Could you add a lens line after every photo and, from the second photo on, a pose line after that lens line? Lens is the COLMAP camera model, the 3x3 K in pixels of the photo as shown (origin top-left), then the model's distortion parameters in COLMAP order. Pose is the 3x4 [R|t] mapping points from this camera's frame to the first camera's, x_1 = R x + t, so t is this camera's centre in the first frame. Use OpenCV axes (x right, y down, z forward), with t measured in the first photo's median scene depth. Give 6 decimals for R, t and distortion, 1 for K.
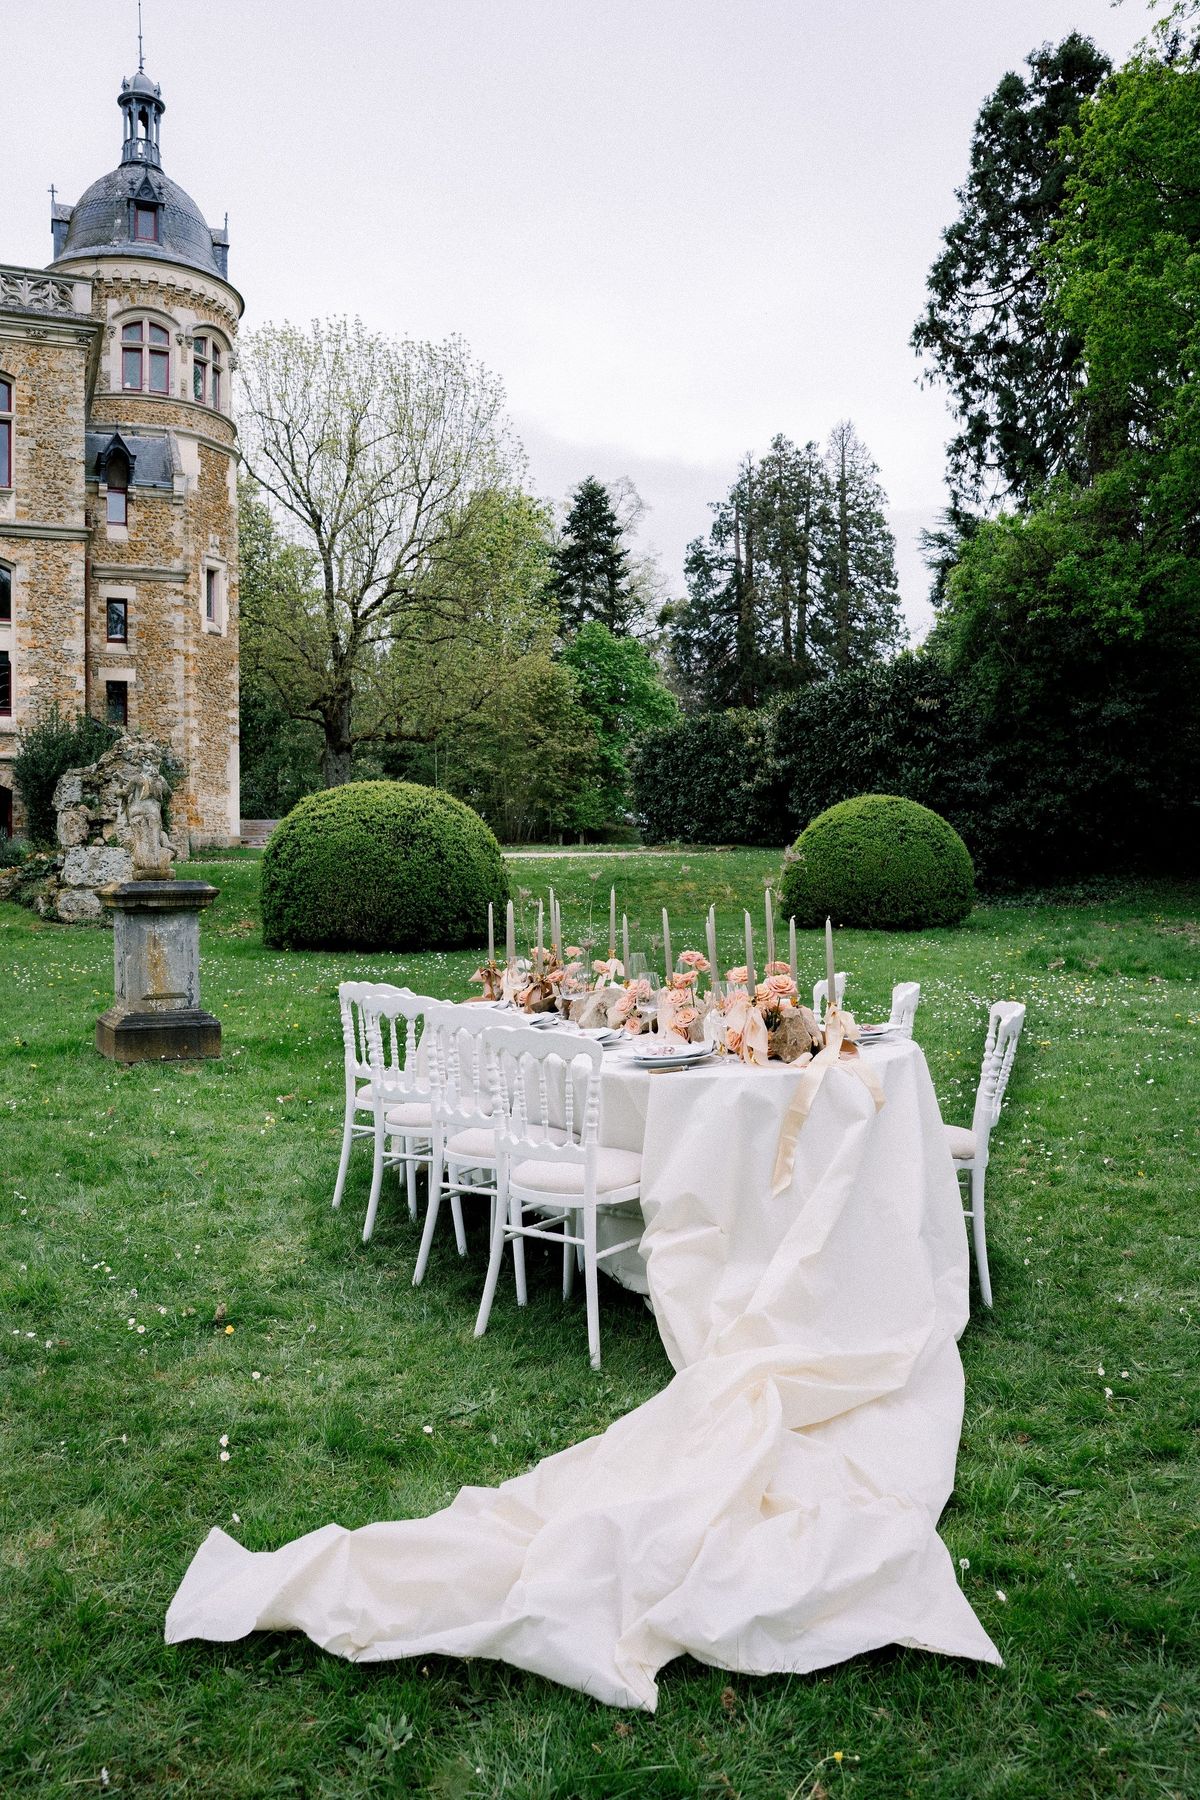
lens RADIAL K [[1475.9, 0, 597.4], [0, 1475.9, 861.0], [0, 0, 1]] dist [-0.008825, -0.002604]
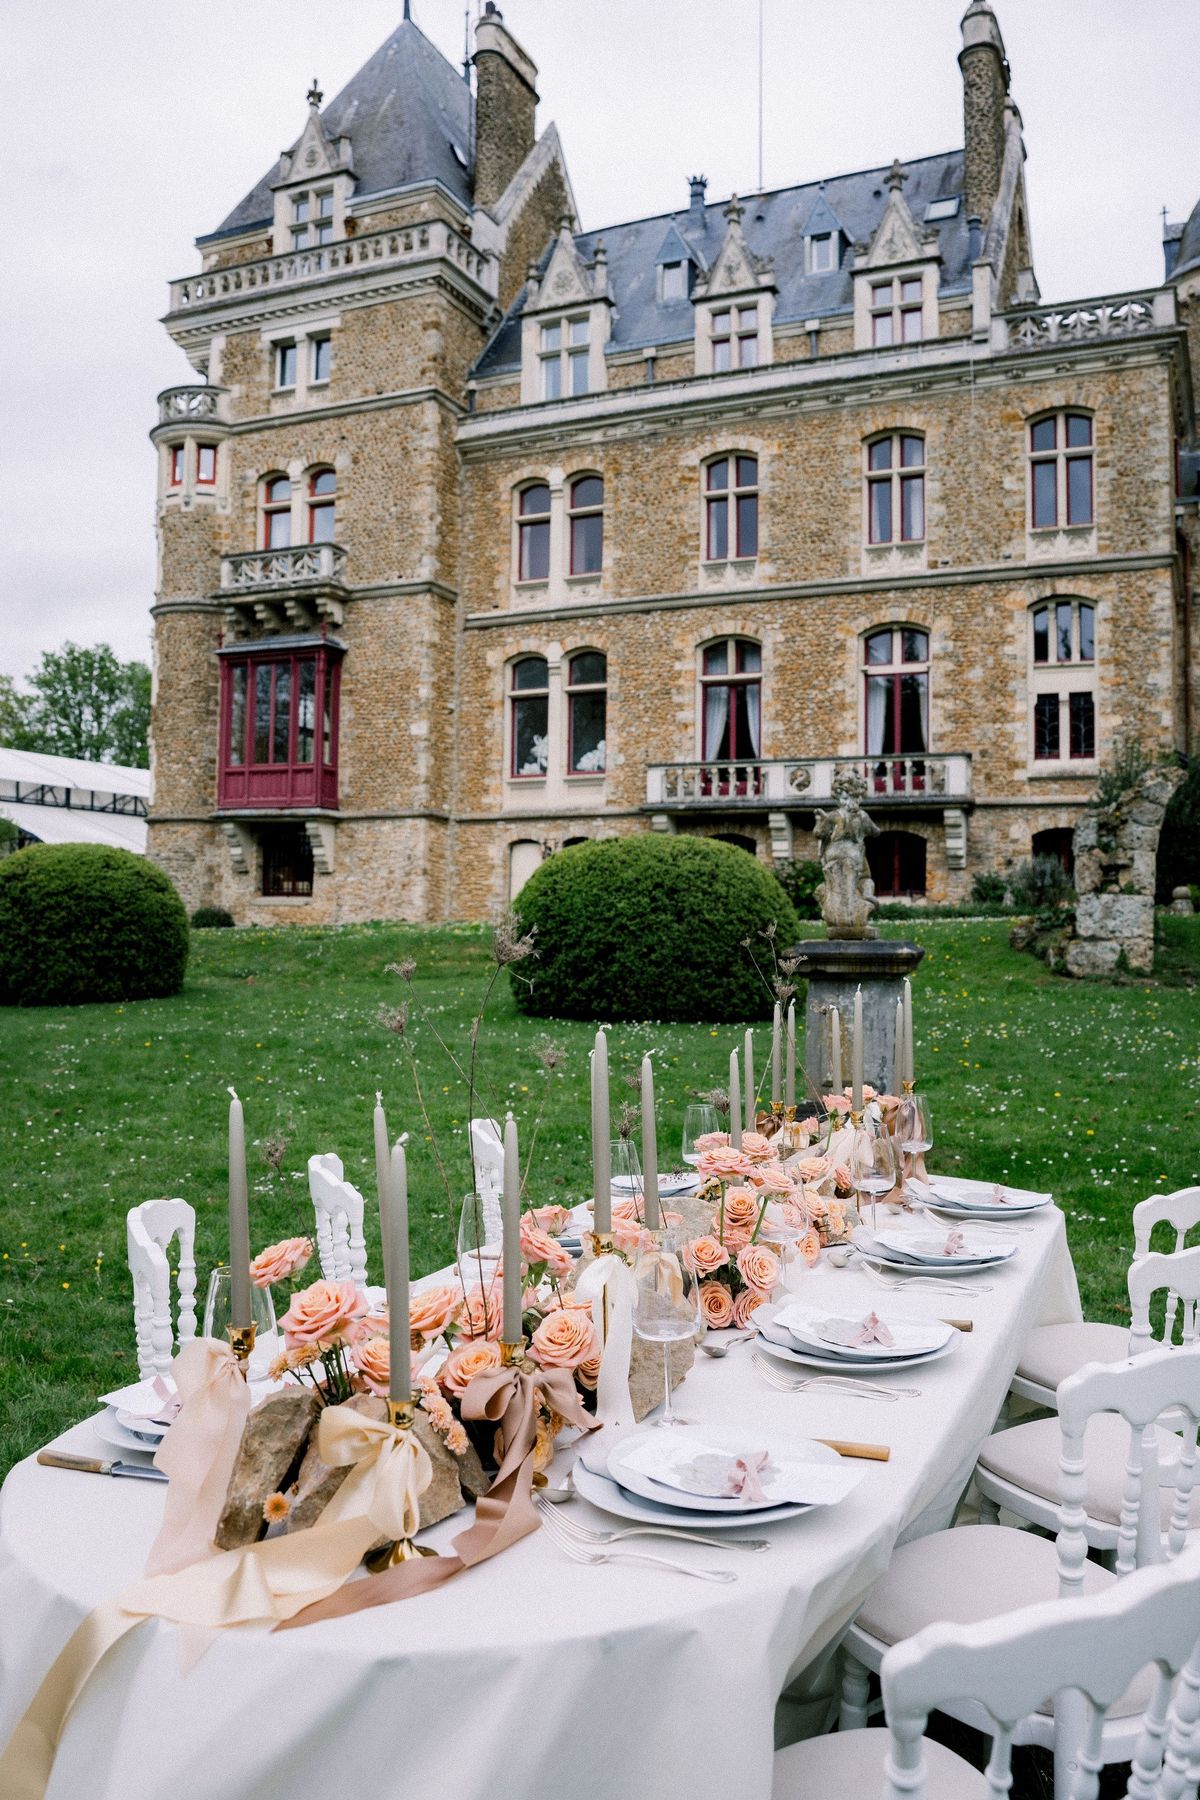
lens RADIAL K [[1437.7, 0, 600.0], [0, 1437.7, 900.0], [0, 0, 1]] dist [-0.112878, 0.110487]
pose [[0.675124, 0.001943, -0.737702, 0.068652], [-0.004896, 0.999986, -0.001847, -0.002449], [0.737688, 0.004859, 0.675124, 0.135564]]
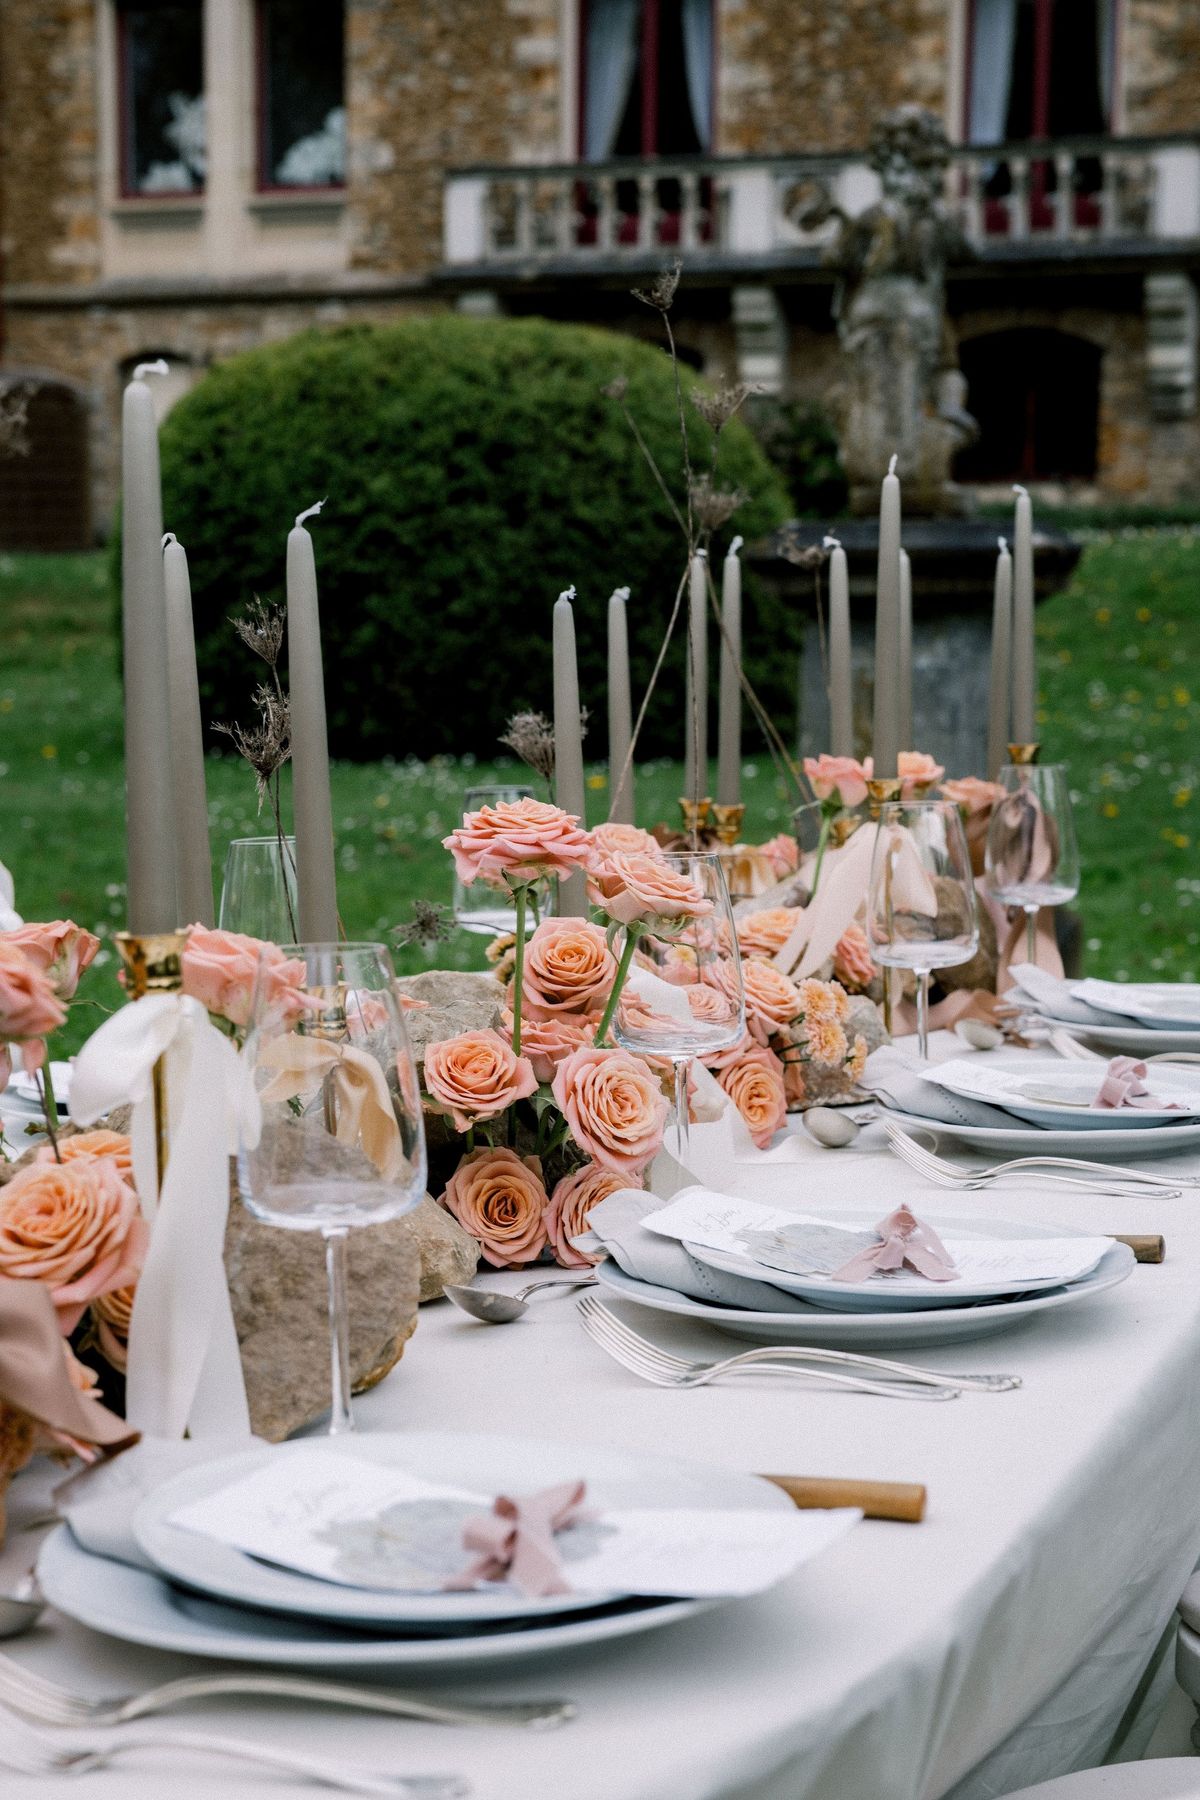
lens RADIAL K [[3283.2, 0, 589.0], [0, 3283.2, 904.0], [0, 0, 1]] dist [0.205724, -0.000764]
pose [[0.726139, 0.078386, -0.683065, 0.063463], [-0.001890, 0.993704, 0.112025, 0.005961], [0.687545, -0.080055, 0.721715, 0.145178]]
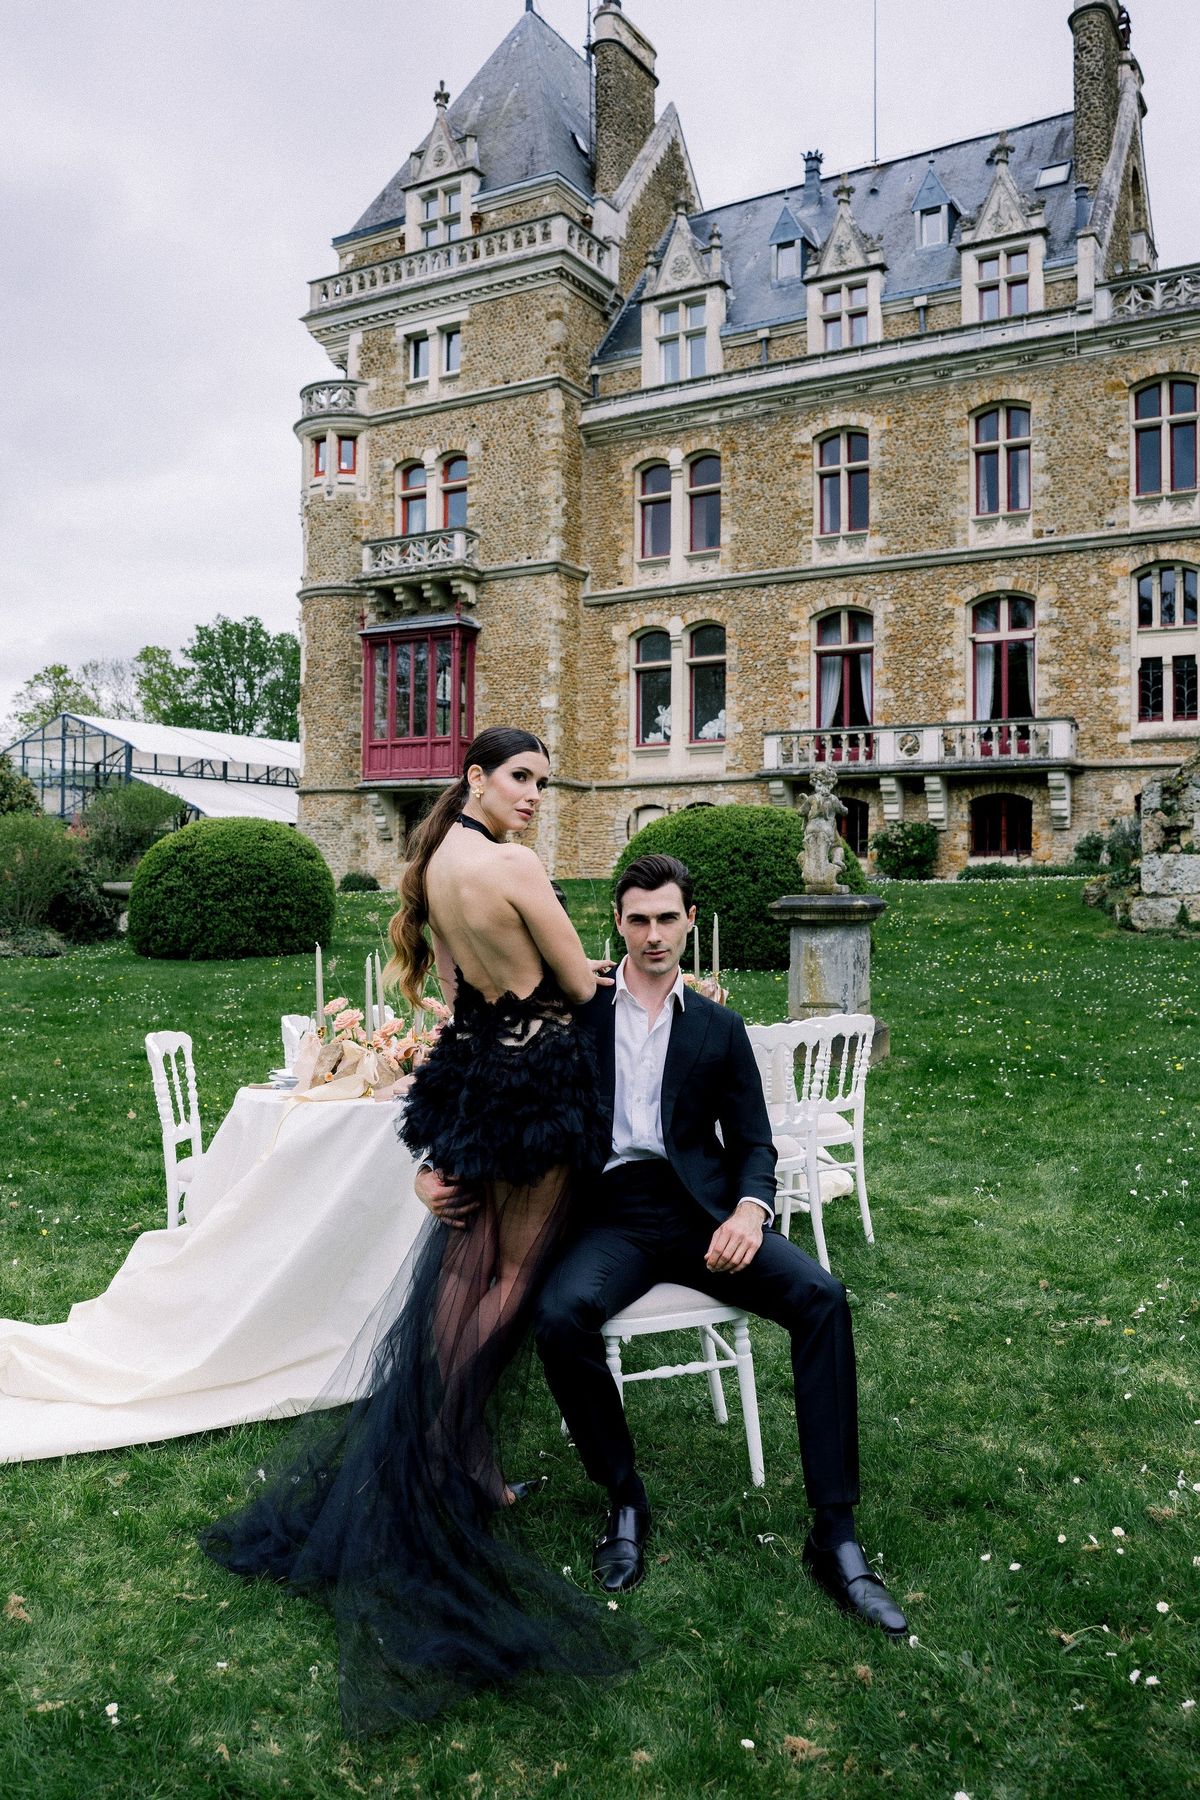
lens RADIAL K [[1511.2, 0, 605.8], [0, 1511.2, 909.8], [0, 0, 1]] dist [-0.115316, 0.133753]
pose [[0.591257, 0.022064, -0.806181, 0.174393], [0.004529, 0.999519, 0.030677, -0.003634], [0.806470, -0.021789, 0.590873, 0.088474]]
